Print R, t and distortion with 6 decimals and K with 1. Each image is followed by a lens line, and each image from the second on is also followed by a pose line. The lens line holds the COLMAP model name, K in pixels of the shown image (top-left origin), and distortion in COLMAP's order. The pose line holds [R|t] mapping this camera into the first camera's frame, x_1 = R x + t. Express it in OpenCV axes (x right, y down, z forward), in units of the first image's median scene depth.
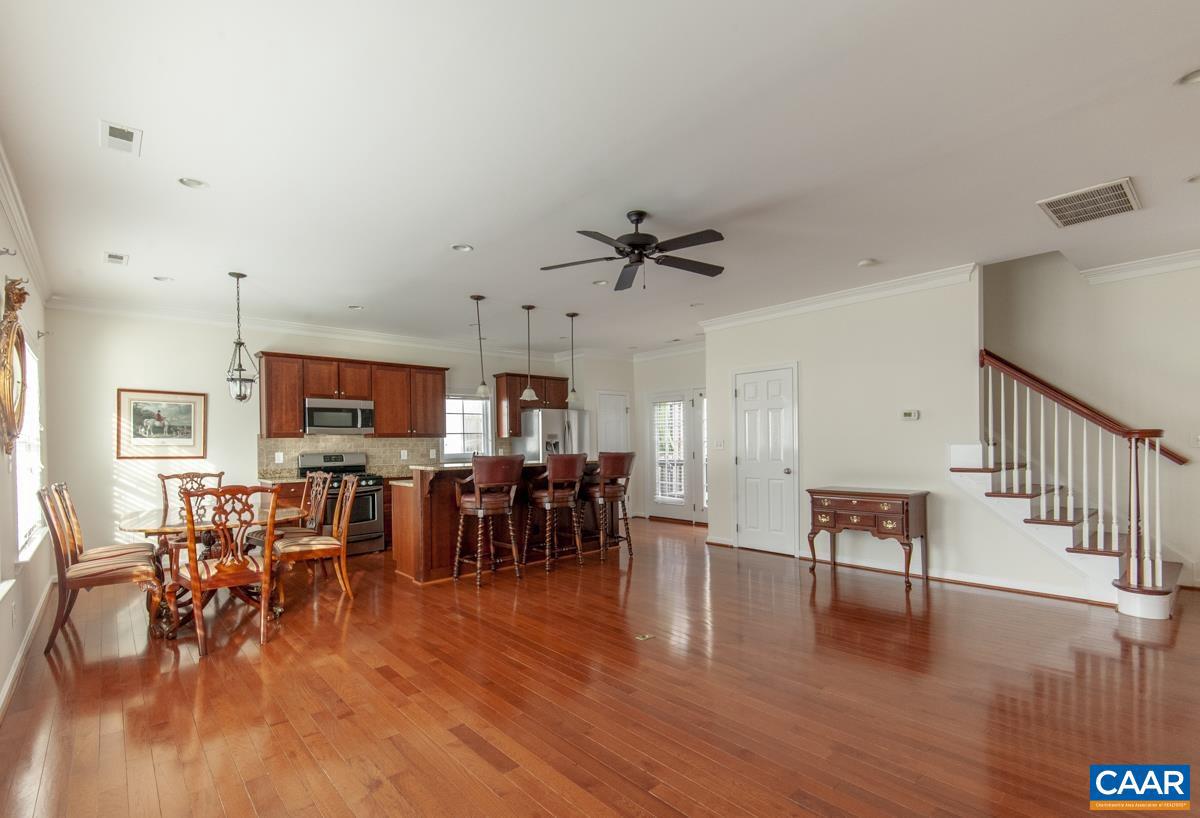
lens RADIAL K [[553.2, 0, 594.5], [0, 553.2, 449.3], [0, 0, 1]] dist [0.029325, -0.021214]
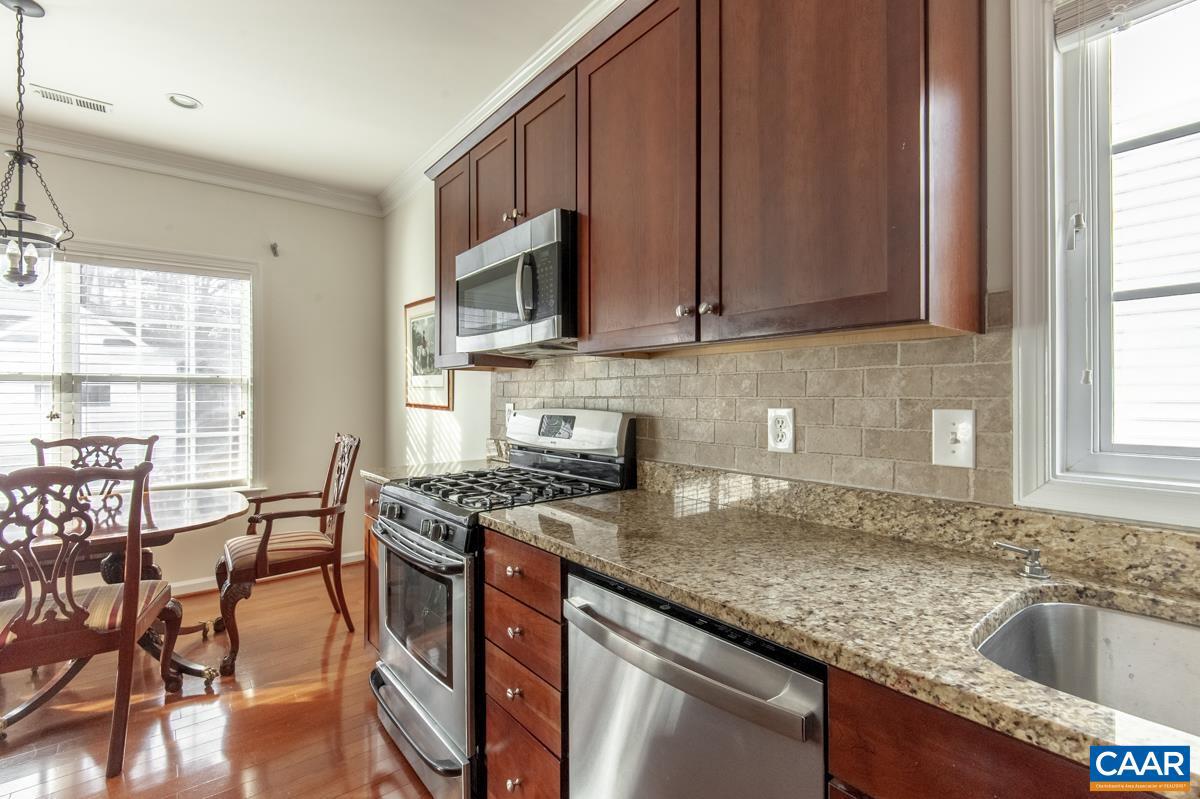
lens RADIAL K [[546.7, 0, 596.8], [0, 546.7, 395.0], [0, 0, 1]] dist [0.016241, -0.009802]
pose [[-0.053370, 0.012121, -0.998501, -0.159288], [-0.006936, 0.999898, 0.012509, -0.005841], [0.998551, 0.007593, -0.053280, 1.073943]]
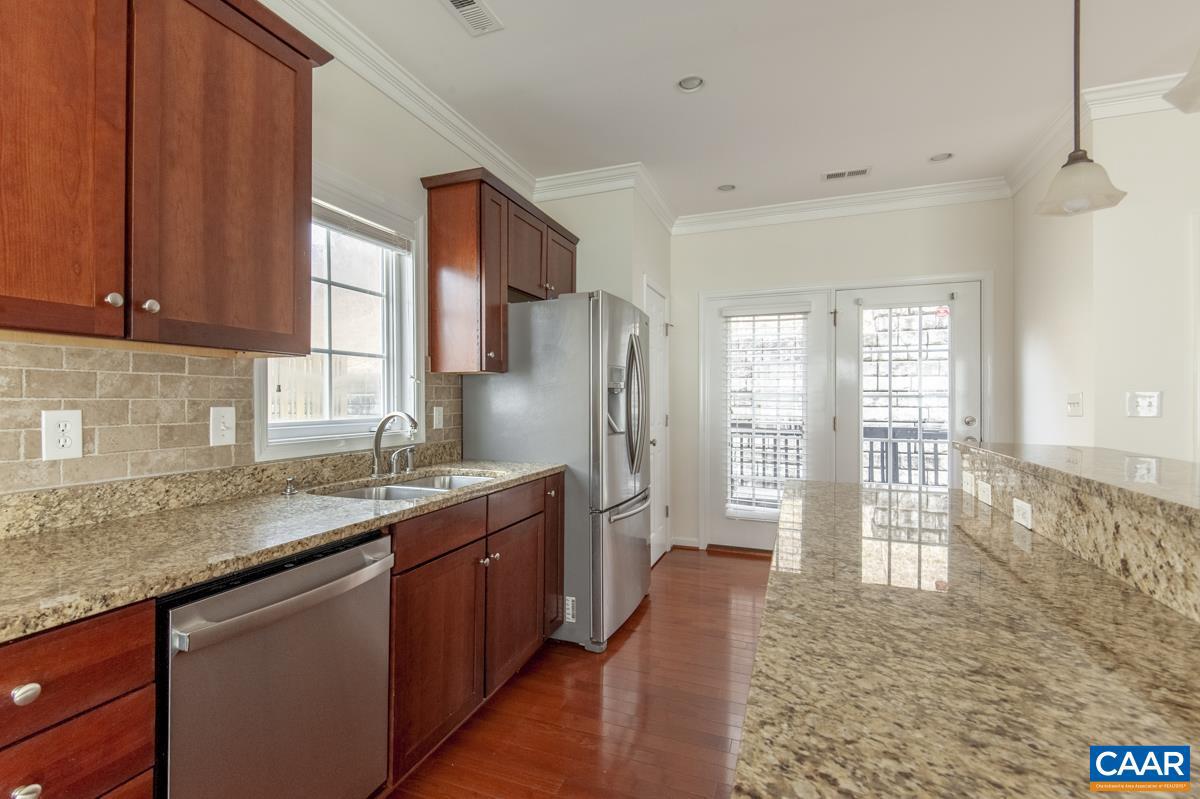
lens RADIAL K [[546.7, 0, 596.8], [0, 546.7, 395.0], [0, 0, 1]] dist [0.016241, -0.009802]
pose [[0.879060, 0.020726, 0.476260, -0.312007], [-0.010932, 0.999668, -0.023327, -0.001237], [-0.476585, 0.015299, 0.878995, 0.860996]]
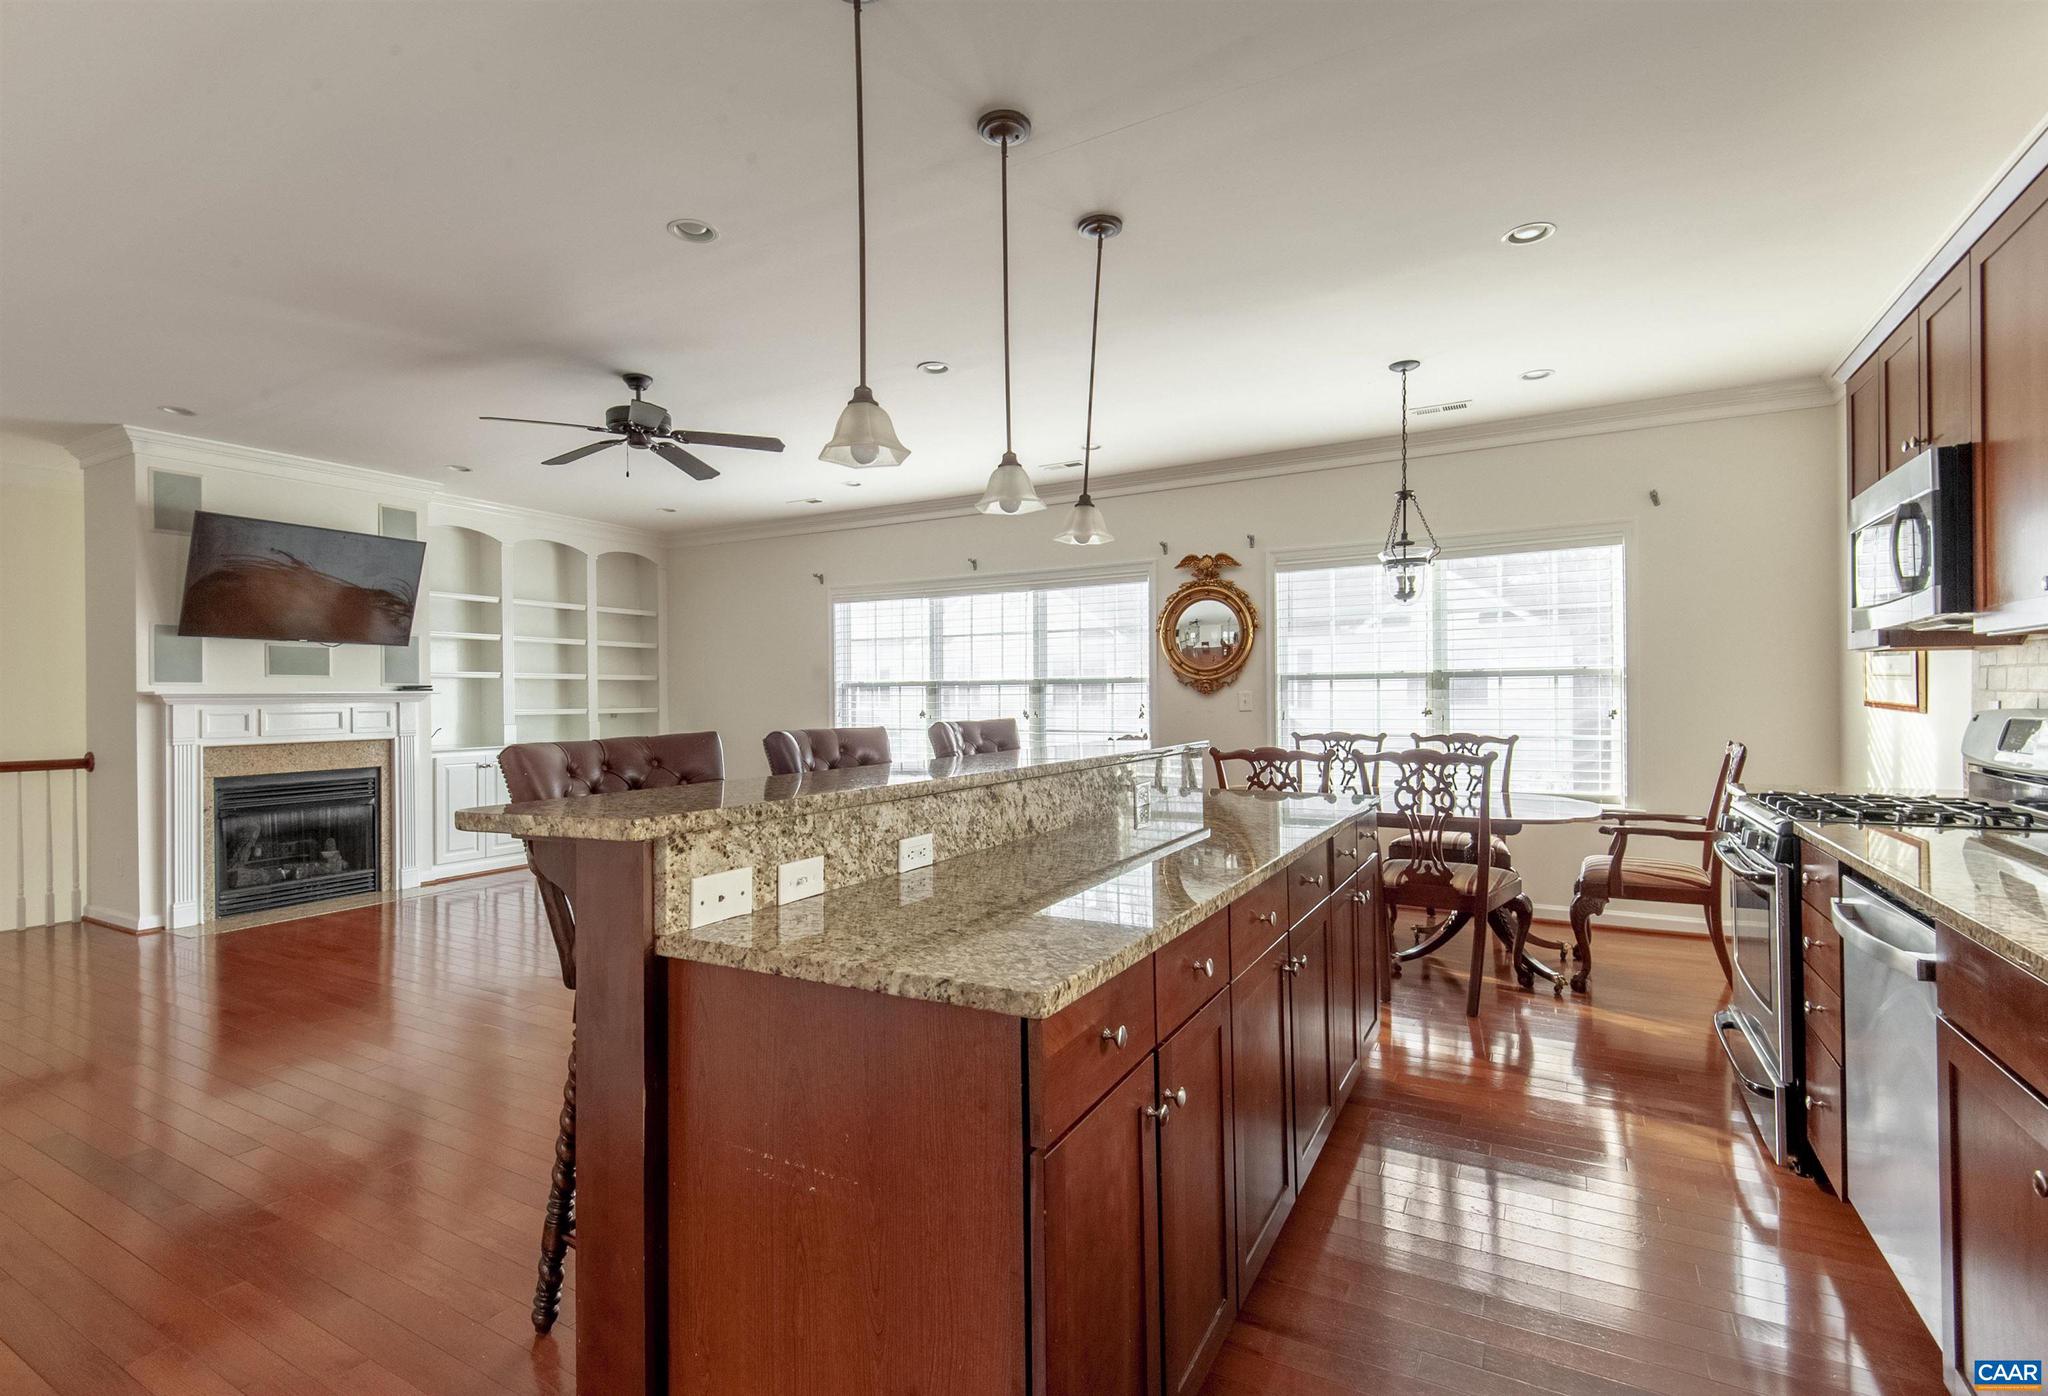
lens RADIAL K [[950.0, 0, 1006.3], [0, 950.0, 696.0], [0, 0, 1]] dist [0.060125, -0.042459]
pose [[-0.946985, 0.022259, -0.320505, 0.017771], [0.018925, 0.999730, 0.013516, -0.011282], [0.320719, 0.006734, -0.947150, 1.266848]]
